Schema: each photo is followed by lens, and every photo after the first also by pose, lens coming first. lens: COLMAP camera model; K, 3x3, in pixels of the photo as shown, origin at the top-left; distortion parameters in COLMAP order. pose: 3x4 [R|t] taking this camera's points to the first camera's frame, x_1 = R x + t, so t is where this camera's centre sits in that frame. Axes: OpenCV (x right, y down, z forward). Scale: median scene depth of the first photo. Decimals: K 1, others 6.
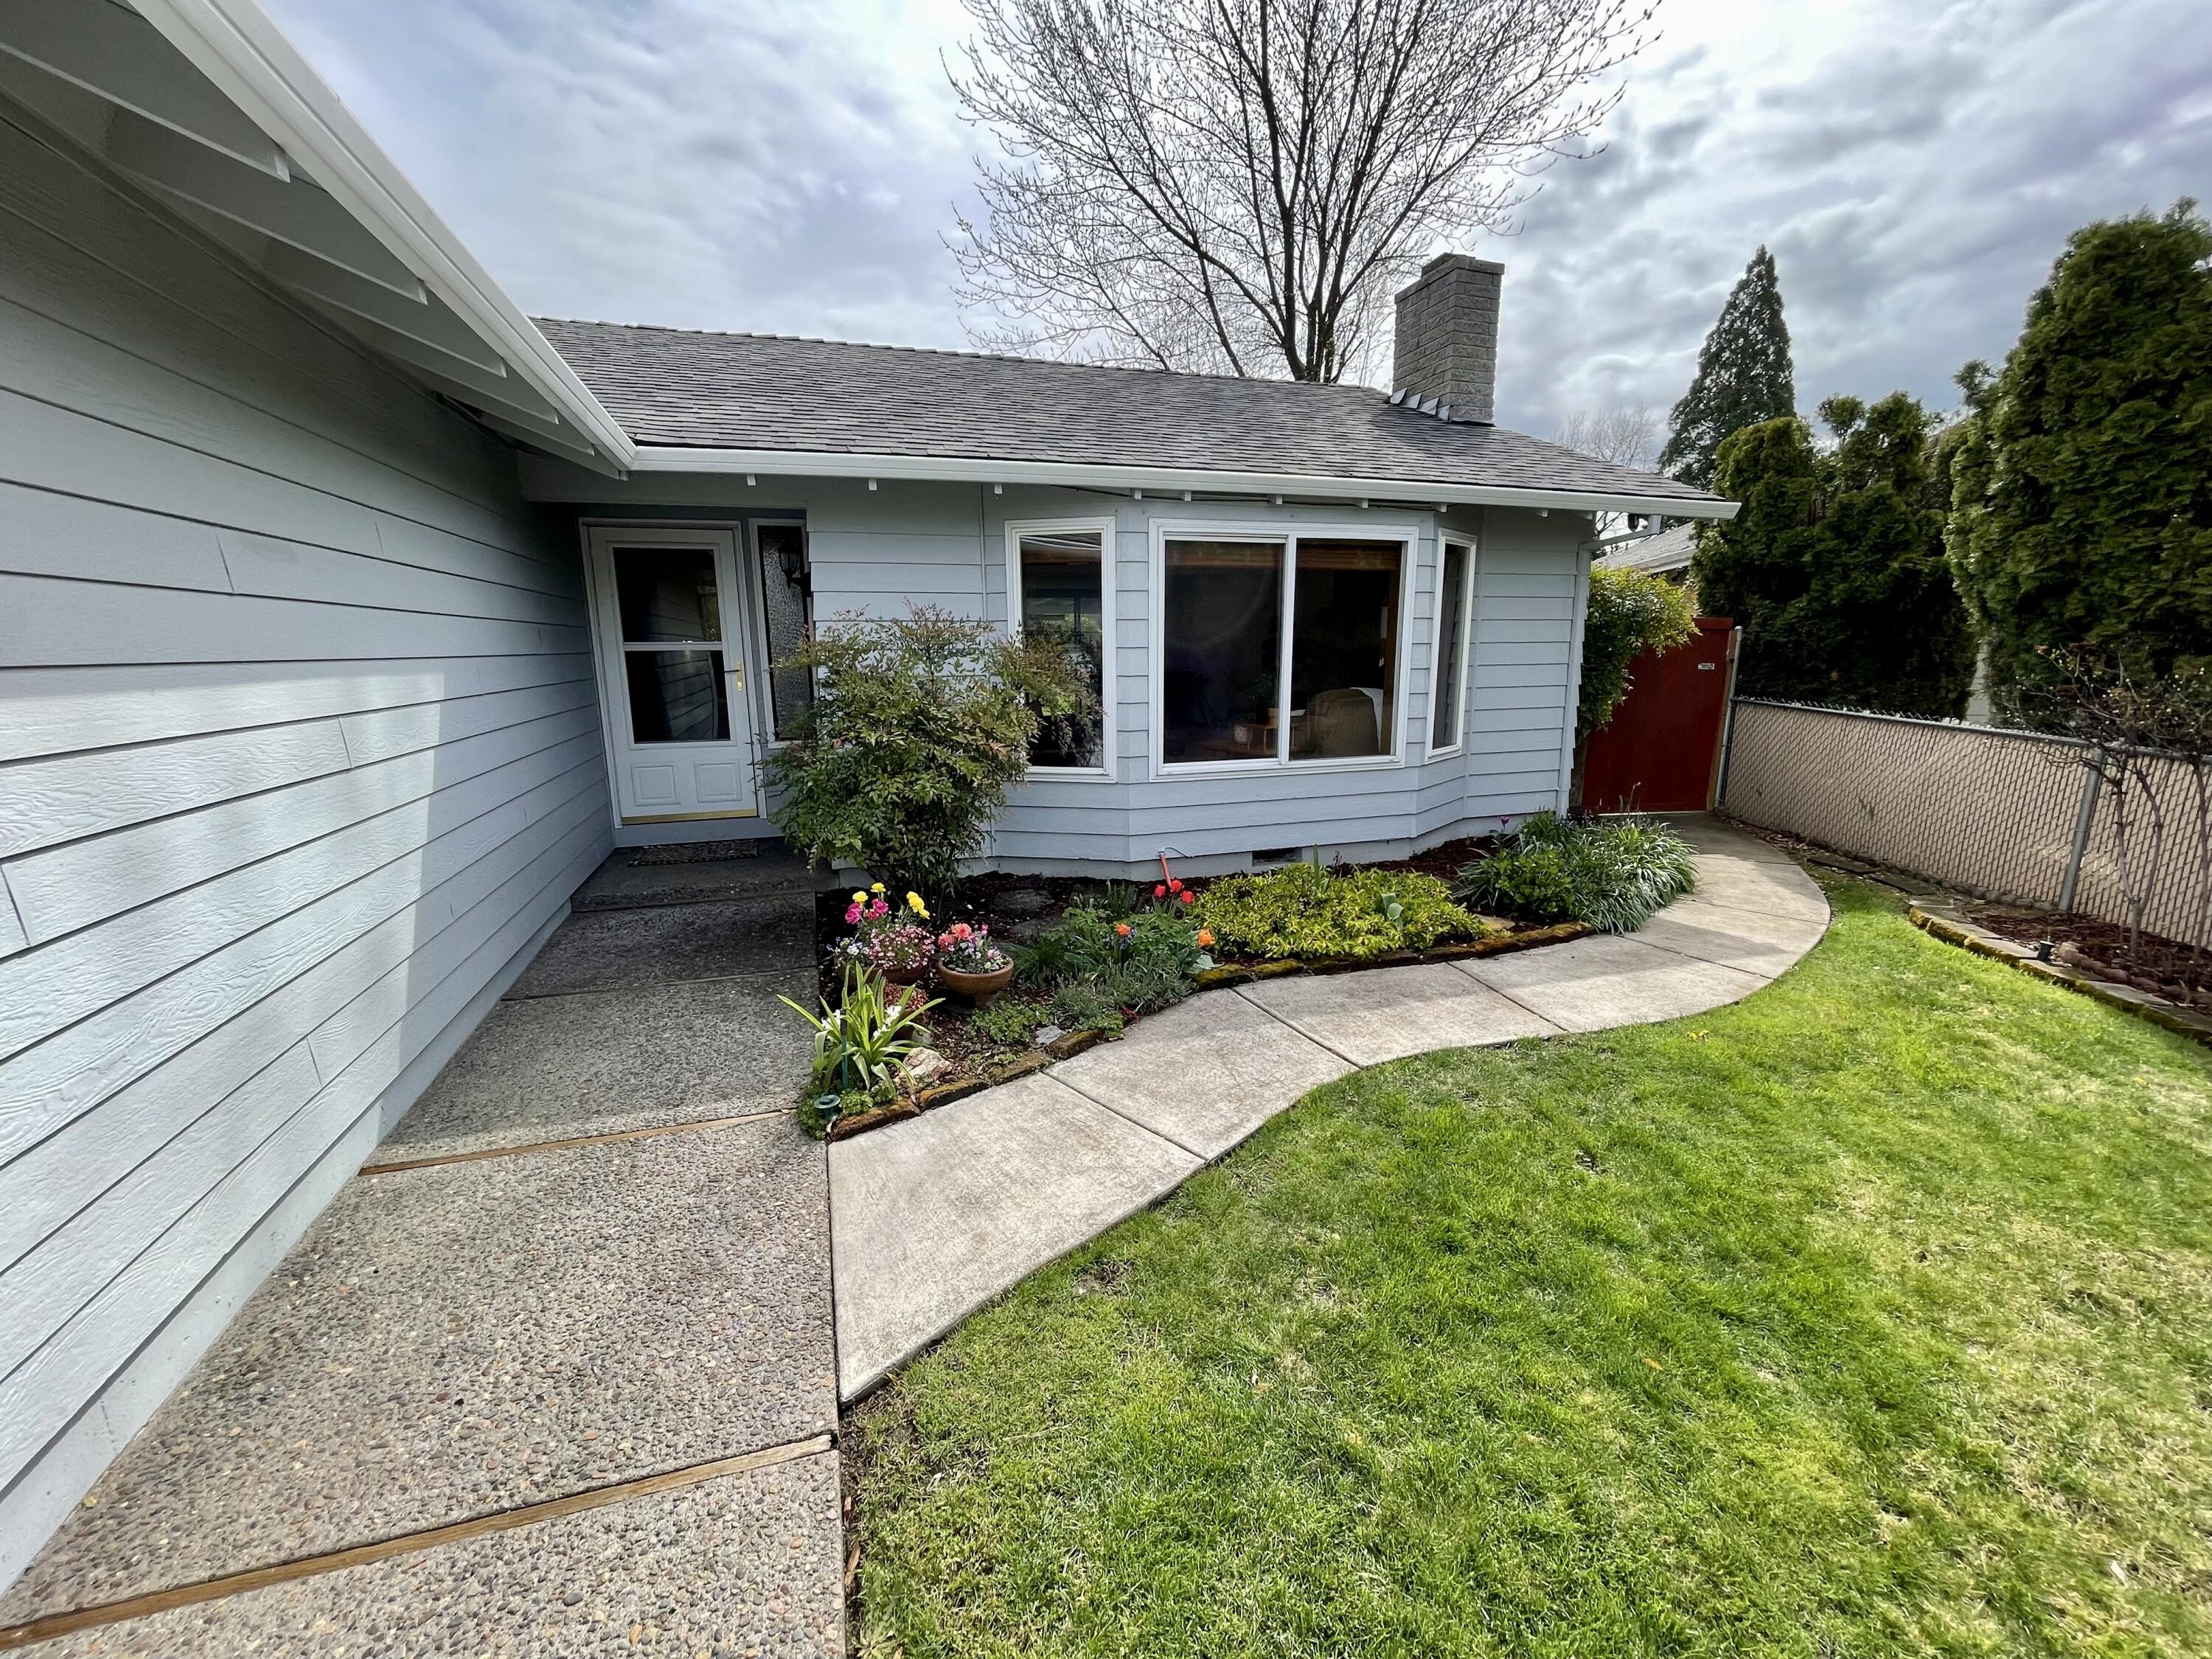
lens RADIAL K [[892.7, 0, 1101.7], [0, 892.7, 830.5], [0, 0, 1]] dist [0.000362, -0.000272]
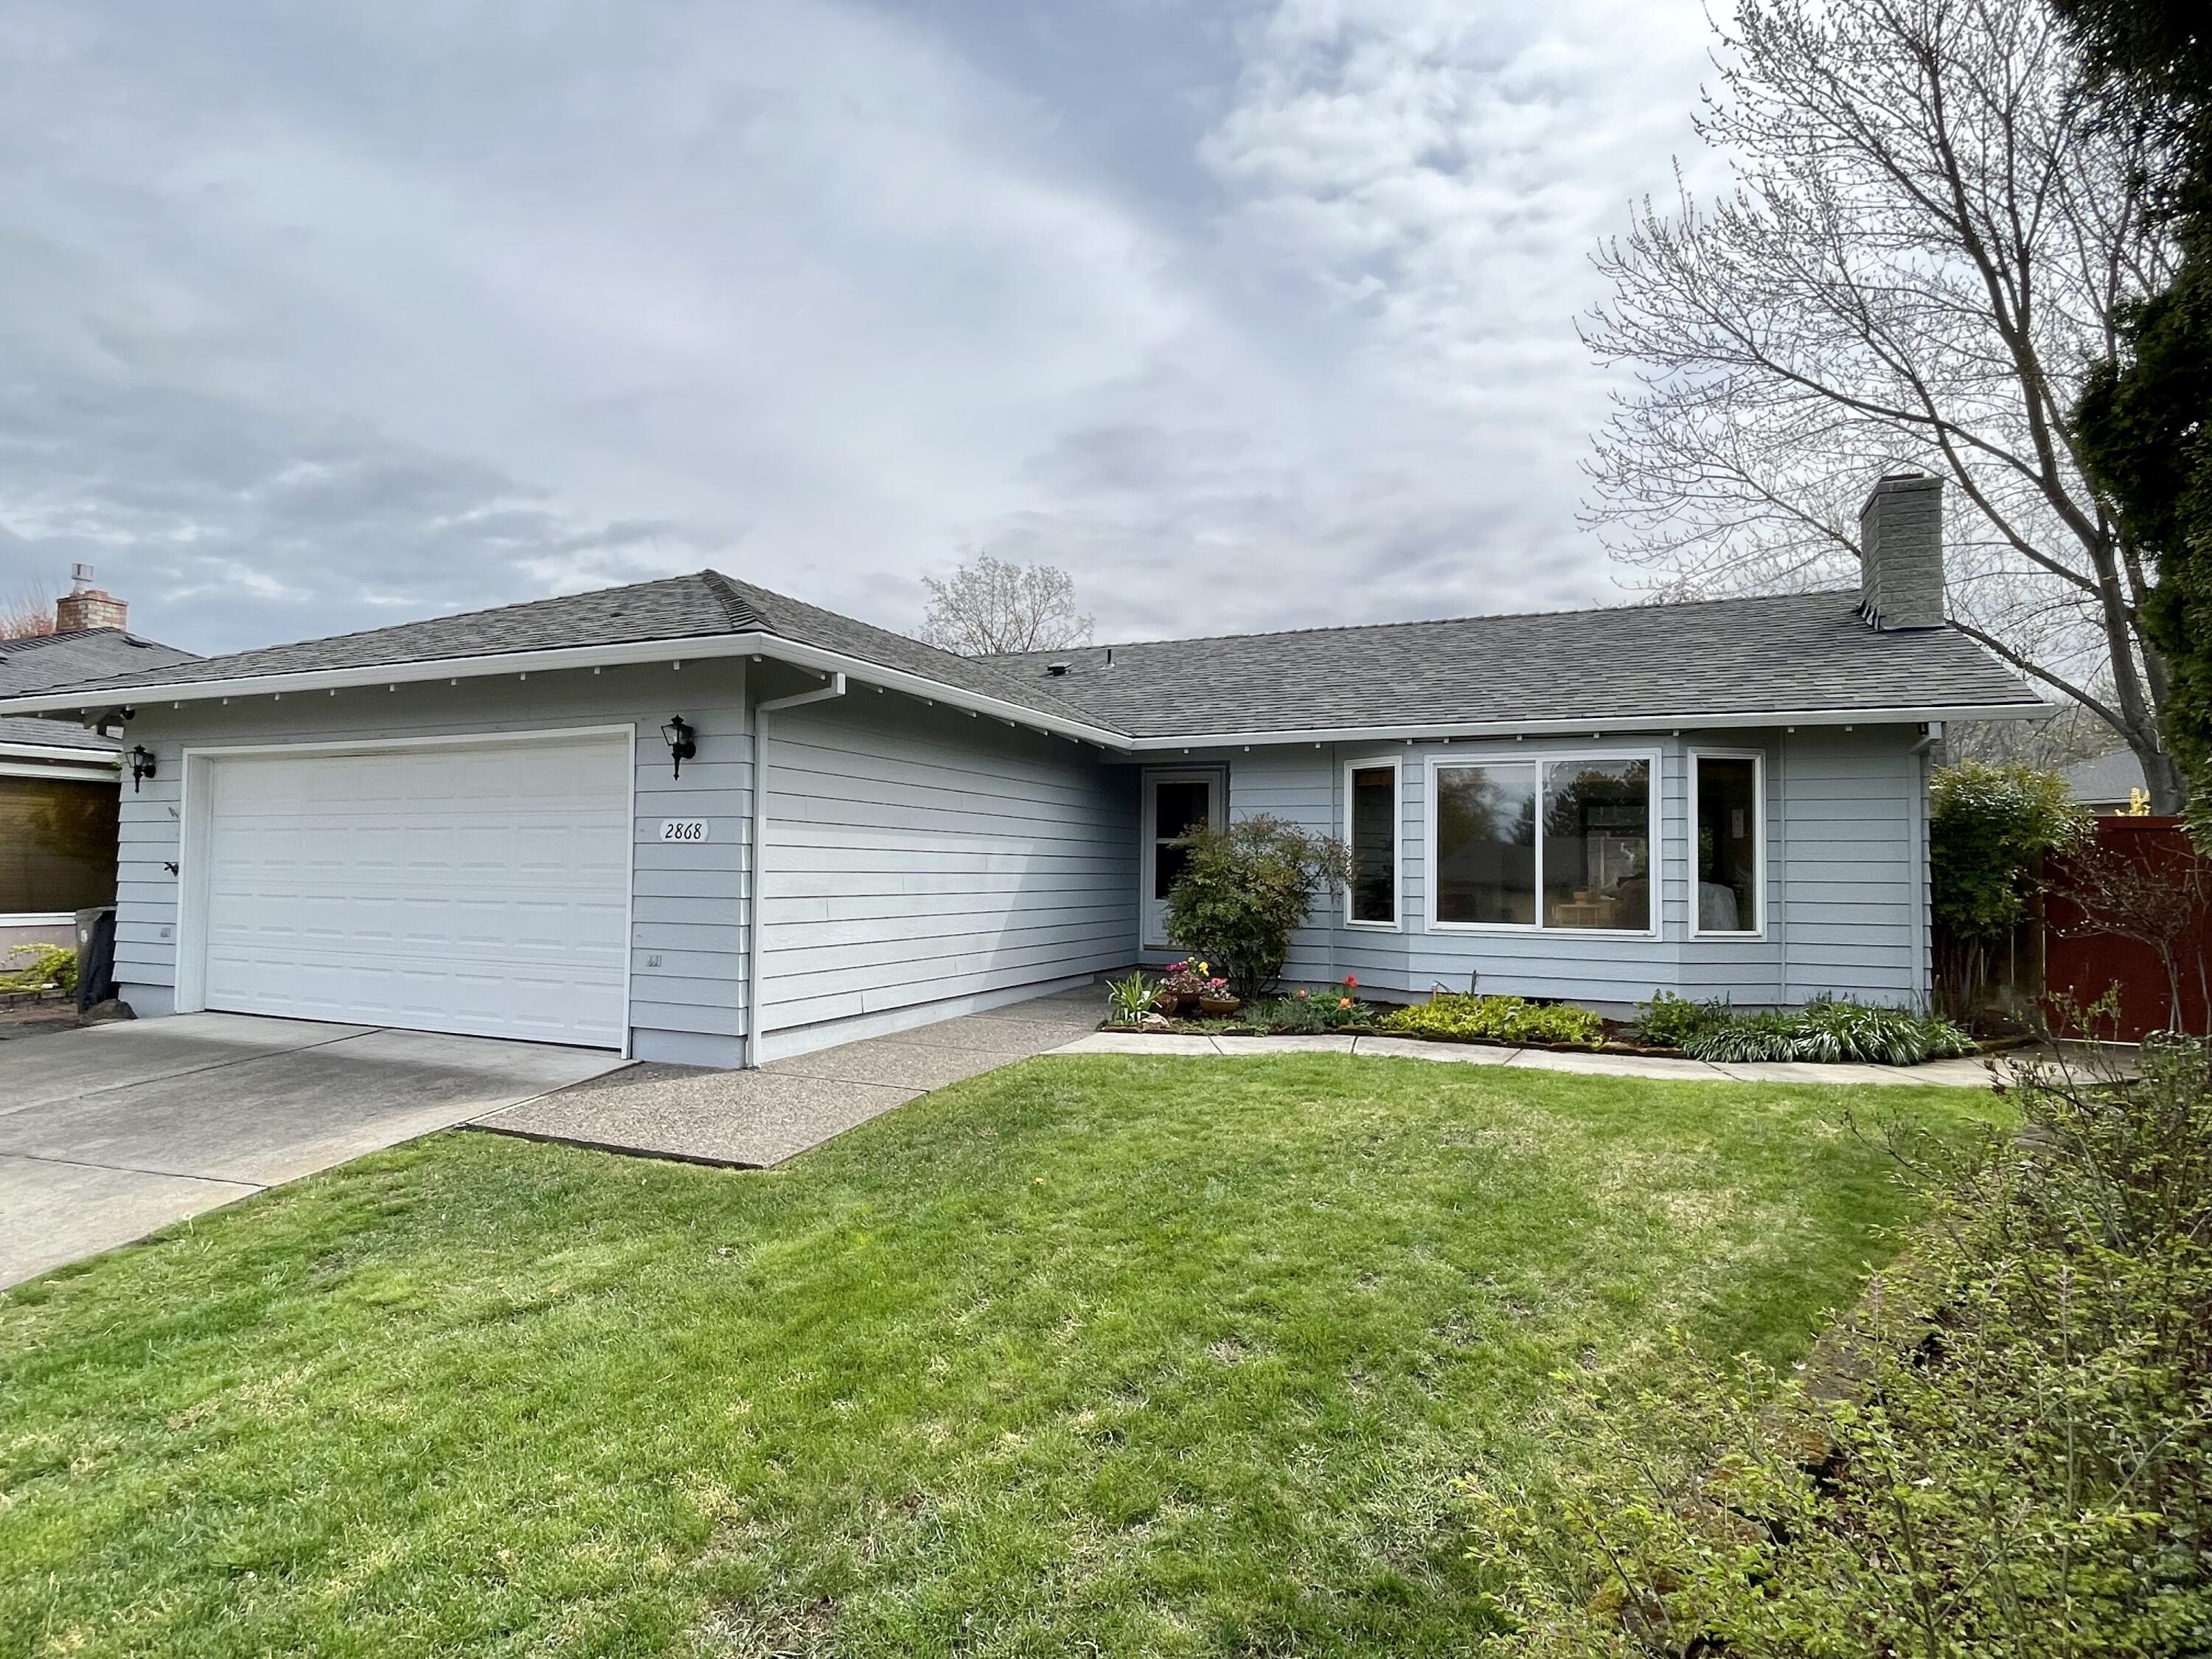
lens RADIAL K [[1159.2, 0, 1106.0], [0, 1159.2, 829.5], [0, 0, 1]] dist [-0.000733, -0.000063]
pose [[0.751106, -0.005119, -0.660161, 0.839620], [-0.150217, 0.972414, -0.178452, 0.177370], [0.642864, 0.233204, 0.729618, -0.655907]]
